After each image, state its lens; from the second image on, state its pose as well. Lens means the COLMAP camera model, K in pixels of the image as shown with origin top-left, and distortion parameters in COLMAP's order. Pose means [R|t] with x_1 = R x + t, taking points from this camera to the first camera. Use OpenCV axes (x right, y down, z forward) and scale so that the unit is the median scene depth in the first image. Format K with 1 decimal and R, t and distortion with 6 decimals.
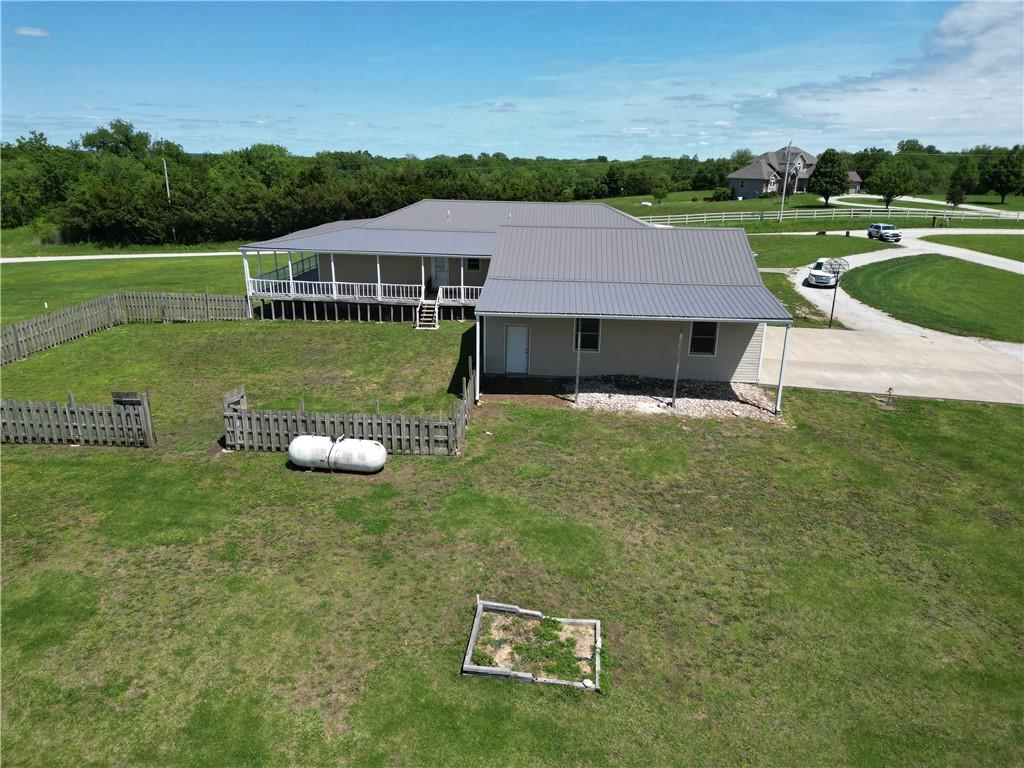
lens RADIAL K [[704.2, 0, 510.4], [0, 704.2, 369.0], [0, 0, 1]] dist [0.075561, -0.066577]
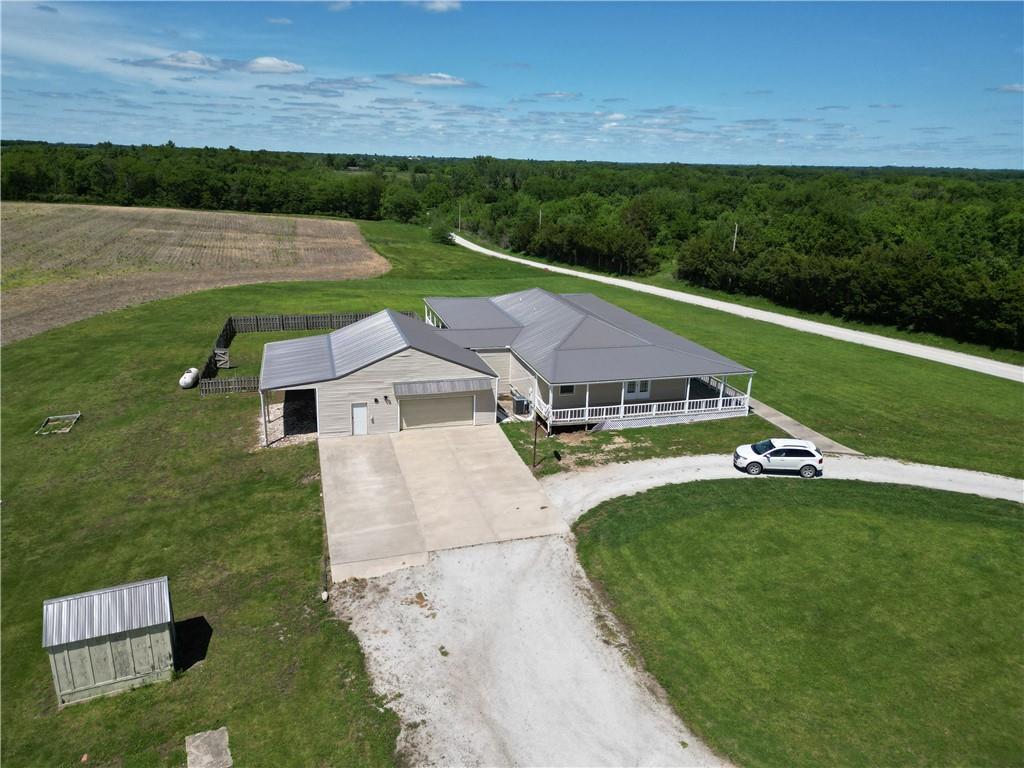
lens RADIAL K [[704.2, 0, 510.4], [0, 704.2, 369.0], [0, 0, 1]] dist [0.075561, -0.066577]
pose [[0.361324, 0.257908, -0.896063, 2.534032], [-0.289308, 0.944569, 0.155210, -0.659159], [0.886423, 0.203157, 0.415910, 0.996586]]
